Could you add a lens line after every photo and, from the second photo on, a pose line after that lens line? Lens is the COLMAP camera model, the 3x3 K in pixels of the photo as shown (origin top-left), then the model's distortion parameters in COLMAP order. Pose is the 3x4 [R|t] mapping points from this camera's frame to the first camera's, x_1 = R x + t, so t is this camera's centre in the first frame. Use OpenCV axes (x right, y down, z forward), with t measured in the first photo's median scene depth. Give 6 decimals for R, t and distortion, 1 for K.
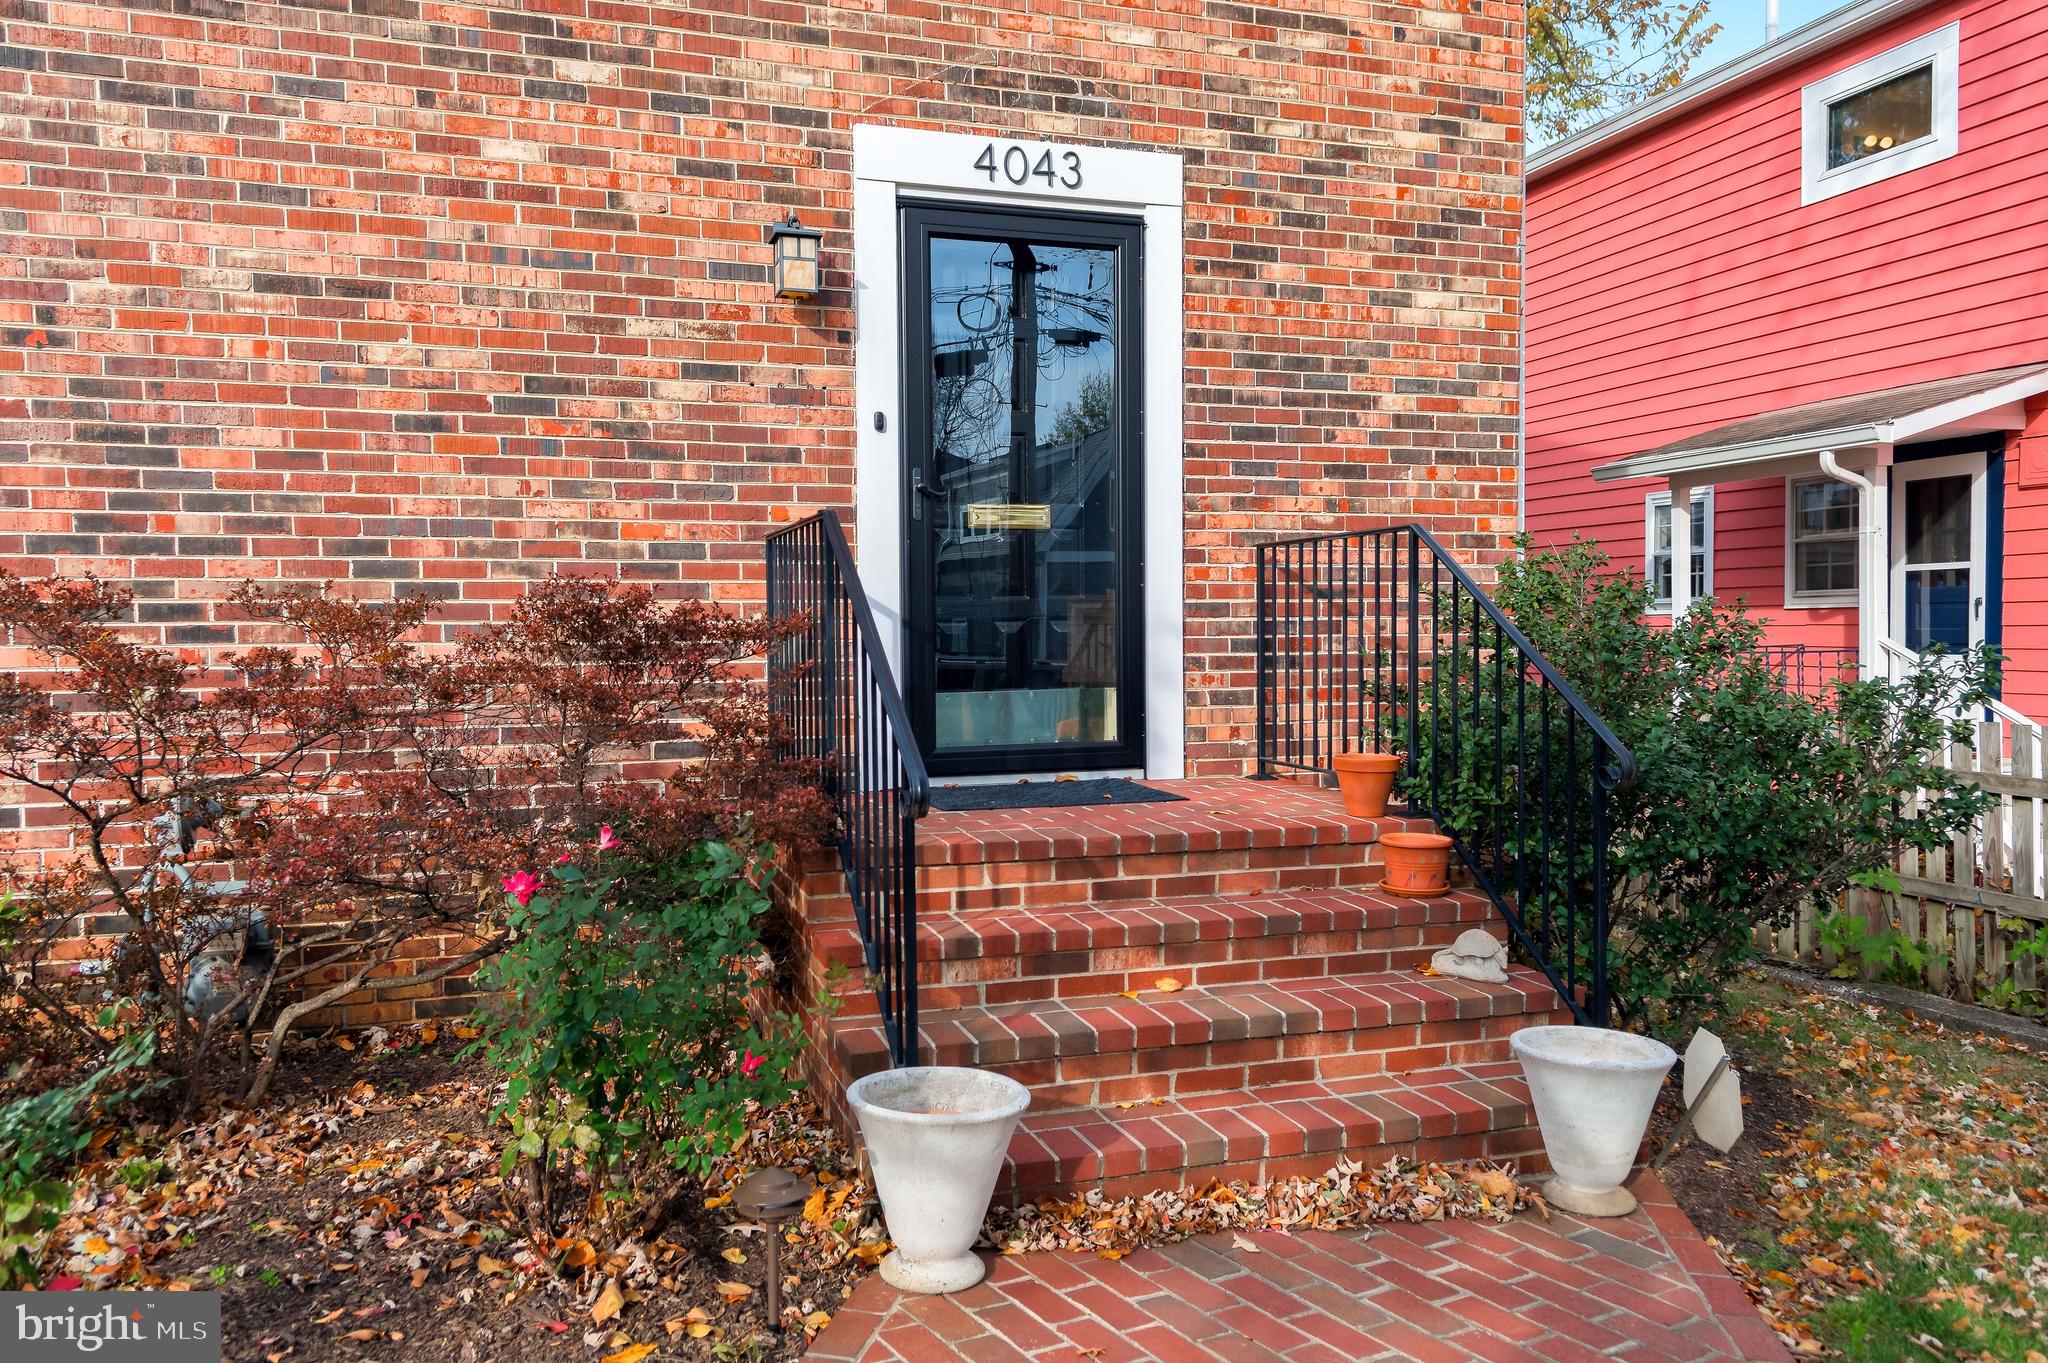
lens RADIAL K [[1492.6, 0, 1034.4], [0, 1492.6, 680.2], [0, 0, 1]] dist [0.033132, -0.017846]
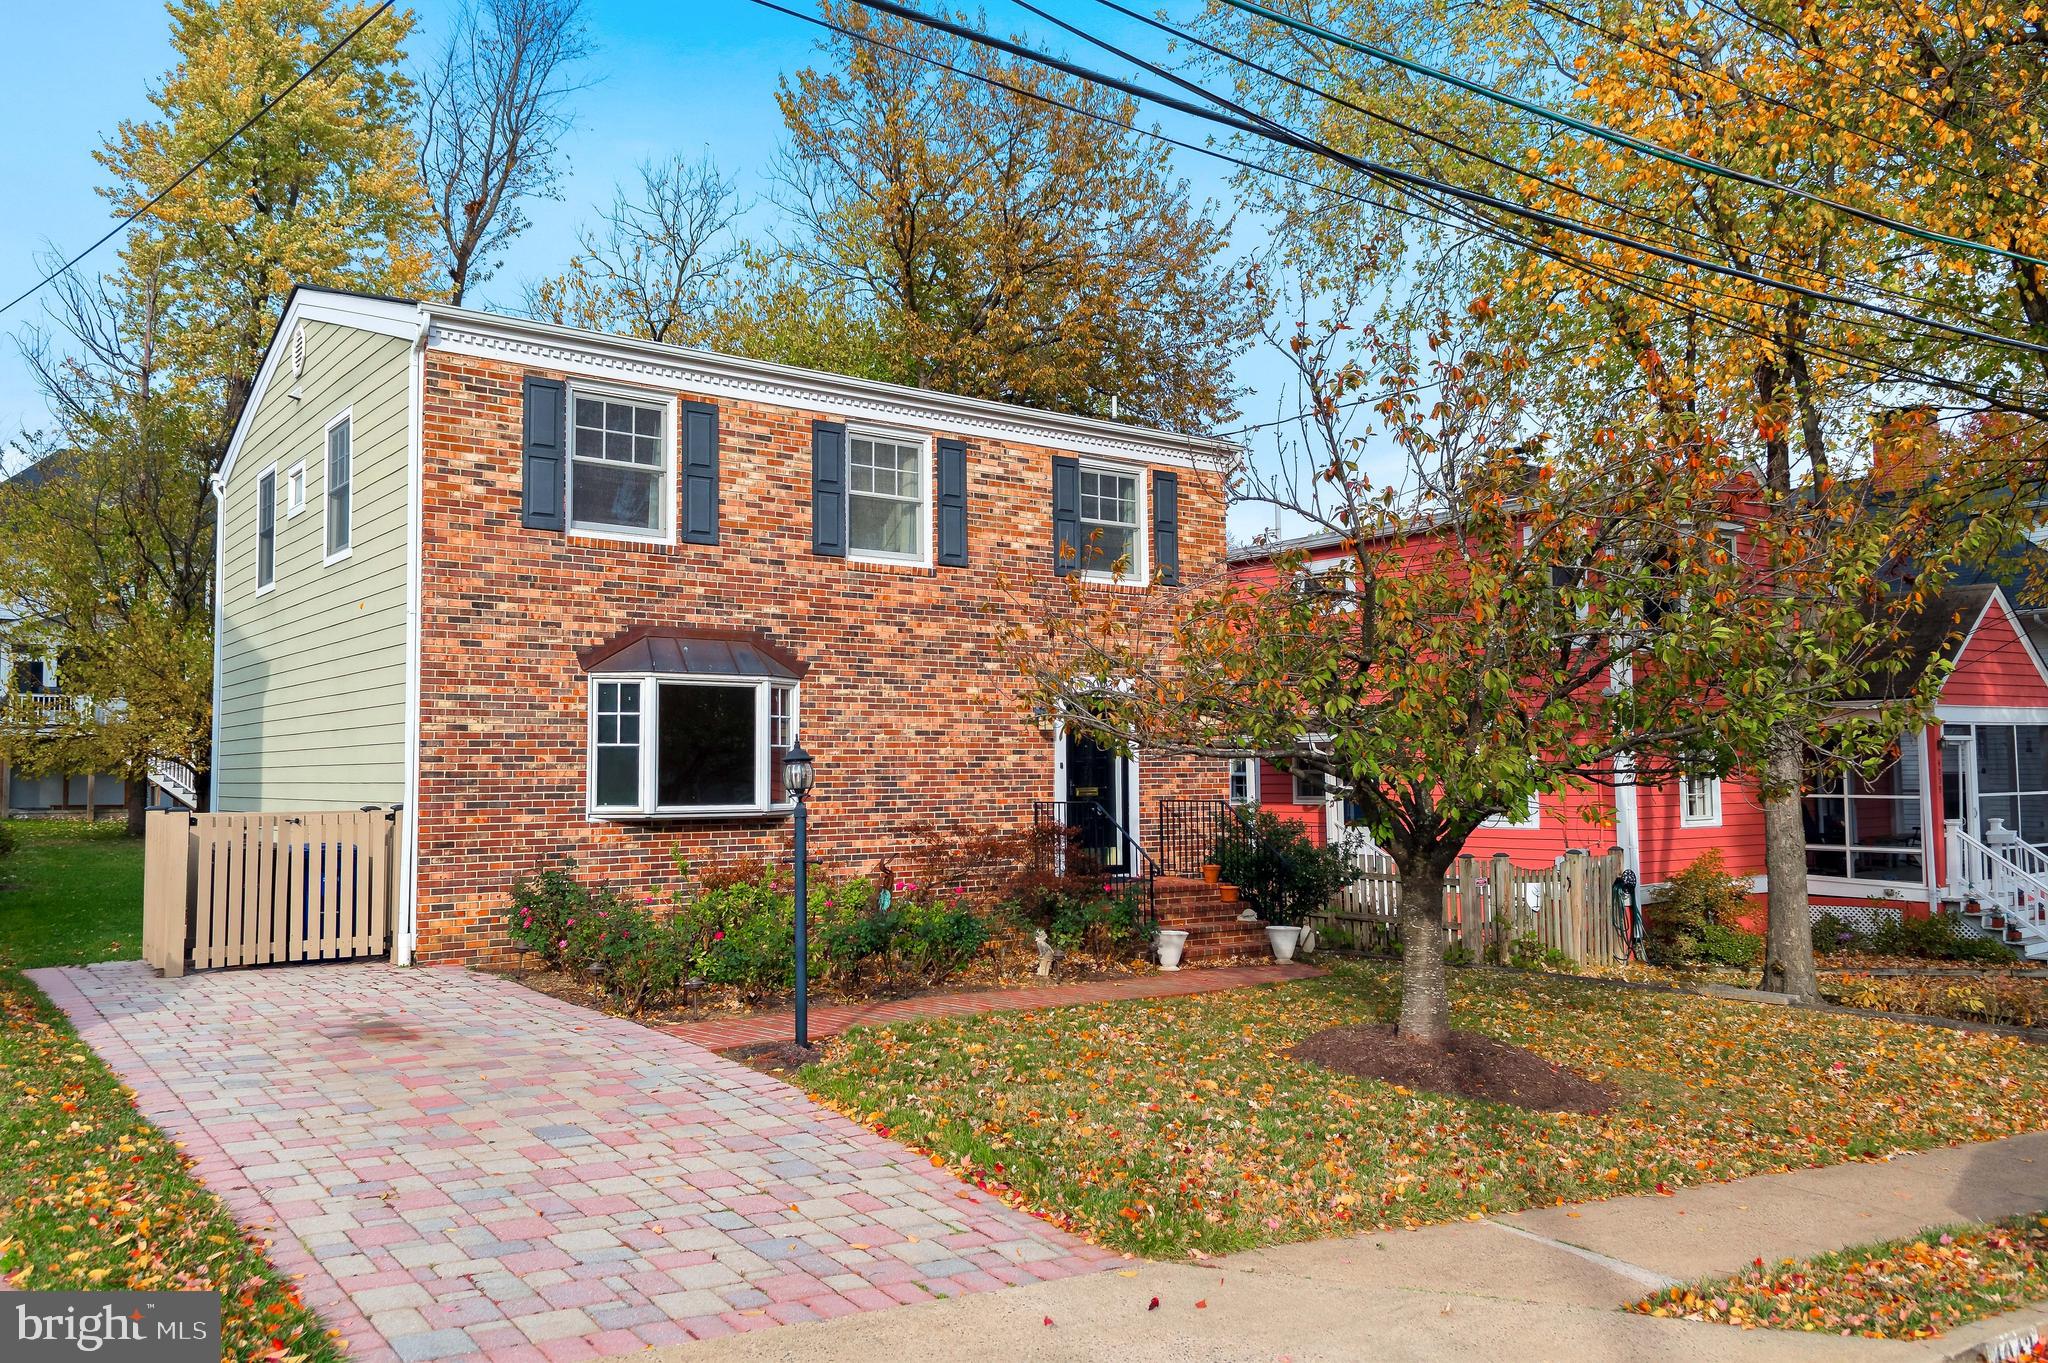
lens RADIAL K [[1492.6, 0, 1026.5], [0, 1492.6, 685.5], [0, 0, 1]] dist [0.033132, -0.017846]
pose [[0.950479, 0.018068, 0.310262, -1.206743], [0.012702, 0.995216, -0.096870, -0.033898], [-0.310528, 0.096014, 0.945703, -2.093208]]
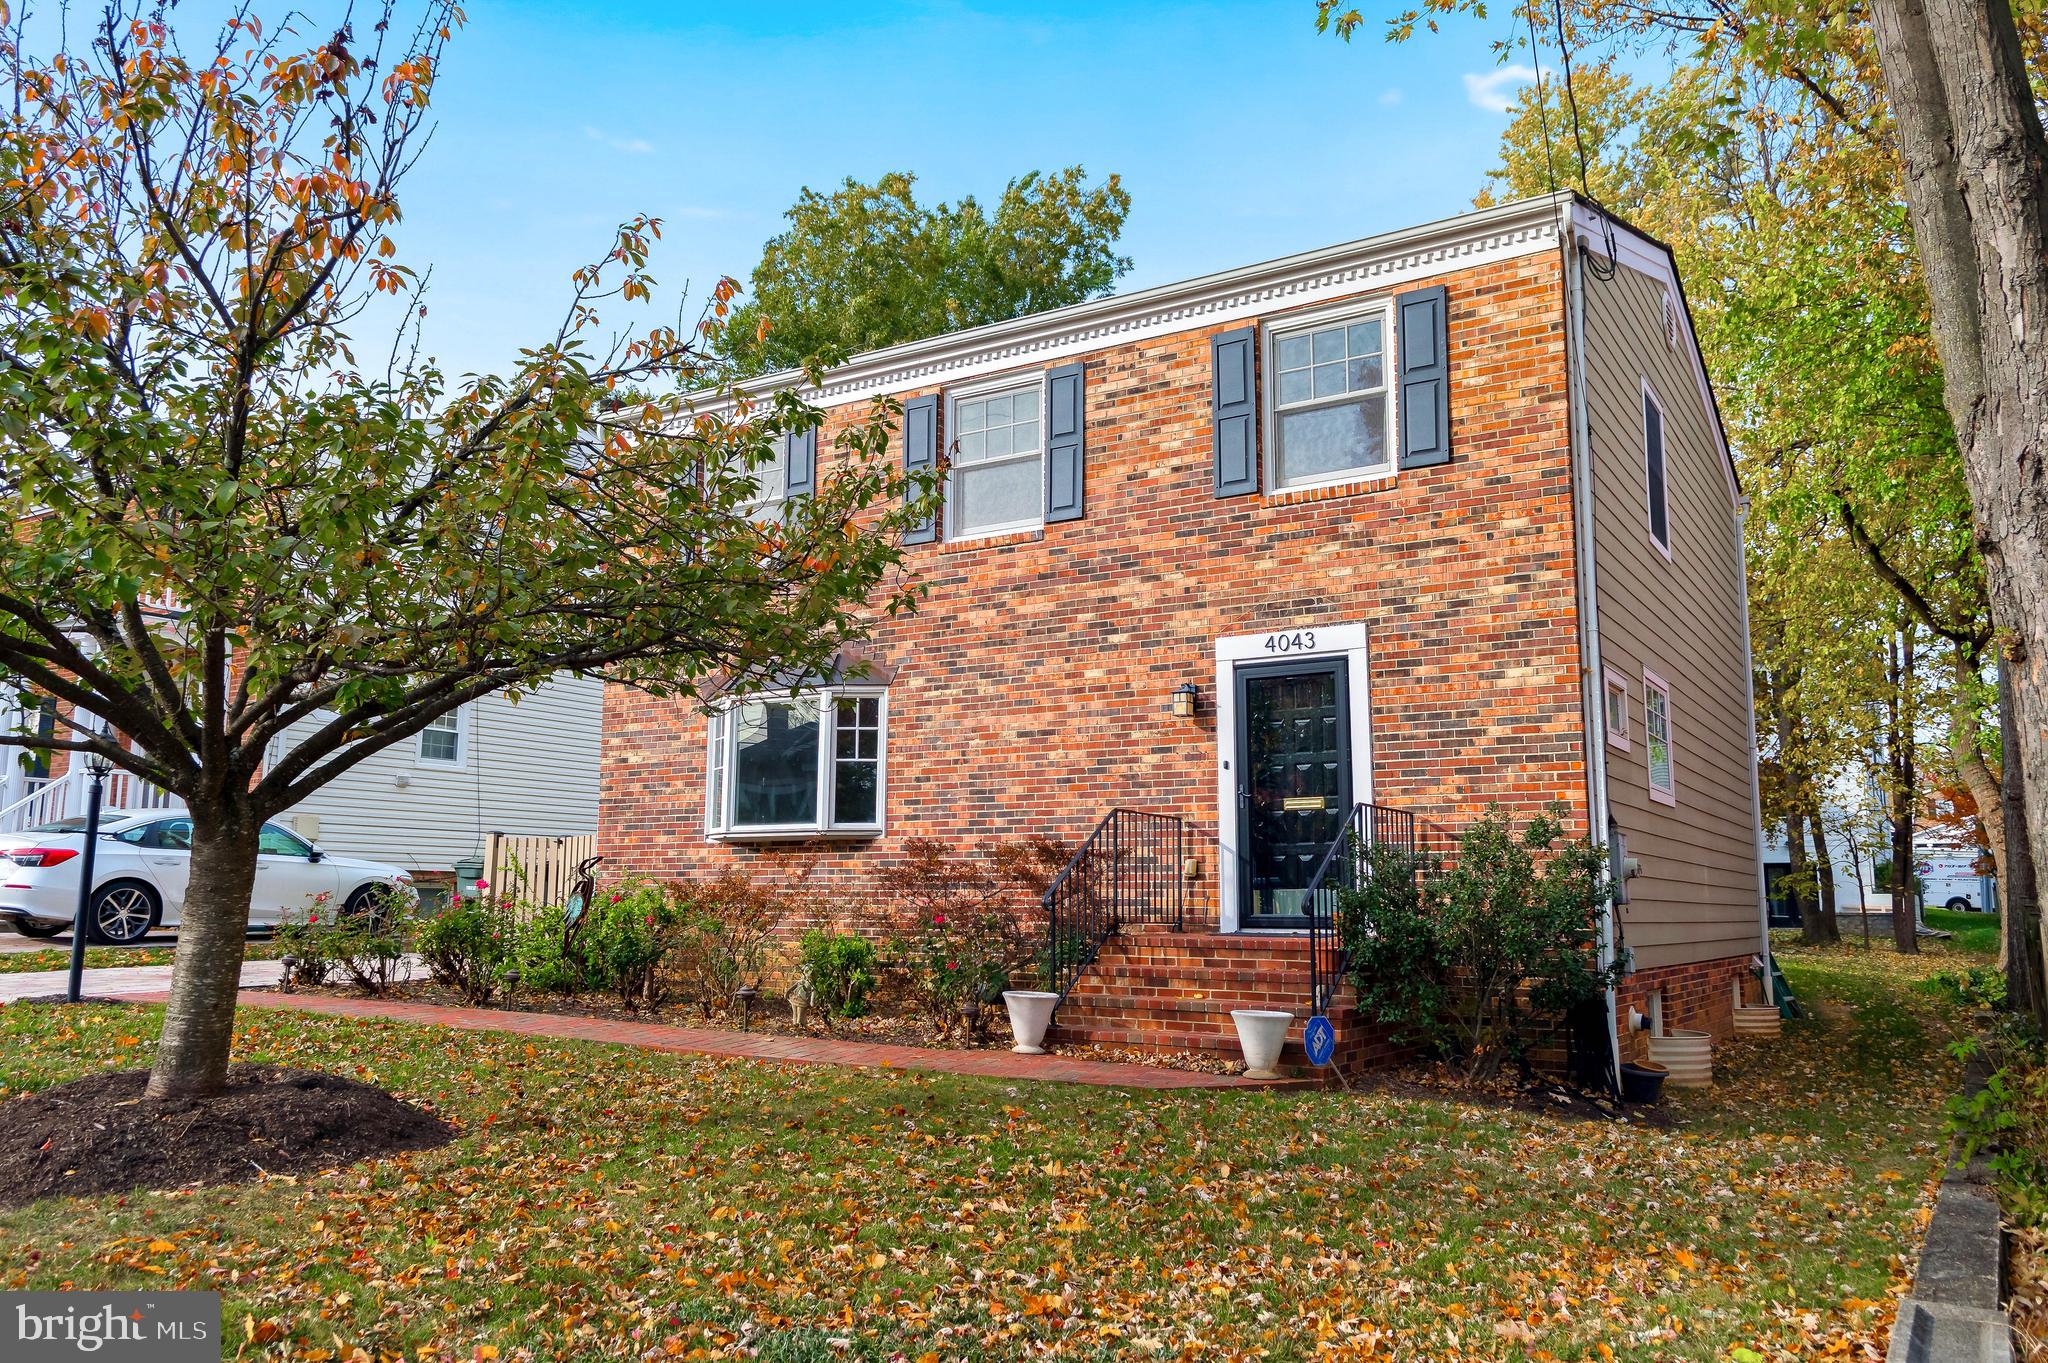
lens RADIAL K [[1492.6, 0, 1041.6], [0, 1492.6, 674.4], [0, 0, 1]] dist [0.033132, -0.017846]
pose [[0.651356, -0.106787, -0.751220, 1.441028], [-0.033823, 0.984977, -0.169342, 0.083246], [0.758018, 0.135710, 0.637959, -0.669618]]
